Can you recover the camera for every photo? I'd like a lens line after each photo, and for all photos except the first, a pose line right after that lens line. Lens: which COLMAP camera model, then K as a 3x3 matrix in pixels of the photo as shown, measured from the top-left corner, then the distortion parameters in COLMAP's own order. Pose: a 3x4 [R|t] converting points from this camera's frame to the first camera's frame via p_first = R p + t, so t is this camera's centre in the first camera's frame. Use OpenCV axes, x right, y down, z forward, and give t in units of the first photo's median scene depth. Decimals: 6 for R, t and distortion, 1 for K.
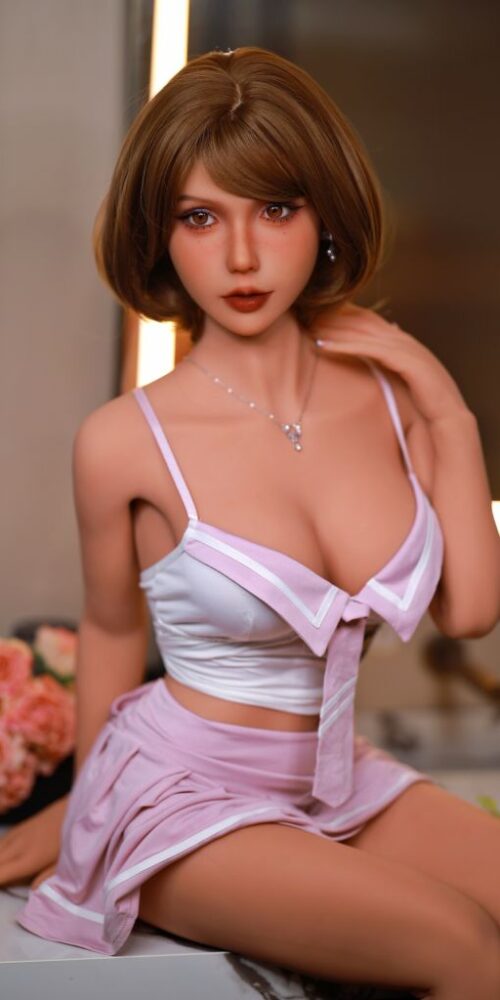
lens RADIAL K [[2673.7, 0, 250.0], [0, 2673.7, 500.0], [0, 0, 1]] dist [0.092635, -1.047876]
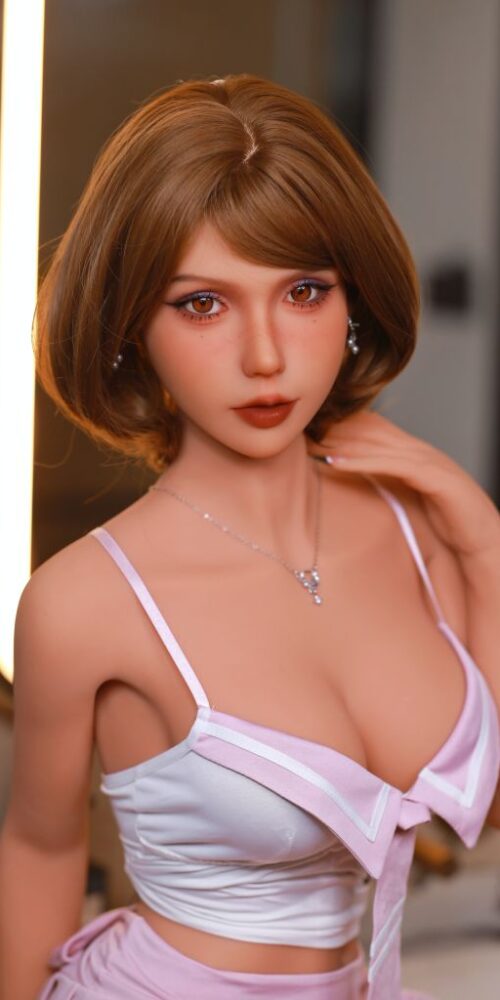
lens RADIAL K [[2673.7, 0, 250.0], [0, 2673.7, 500.0], [0, 0, 1]] dist [0.092635, -1.047876]
pose [[0.974791, -0.044641, 0.218609, -0.168152], [0.046157, 0.998933, -0.001832, -0.048315], [-0.218294, 0.011876, 0.975811, 0.268119]]
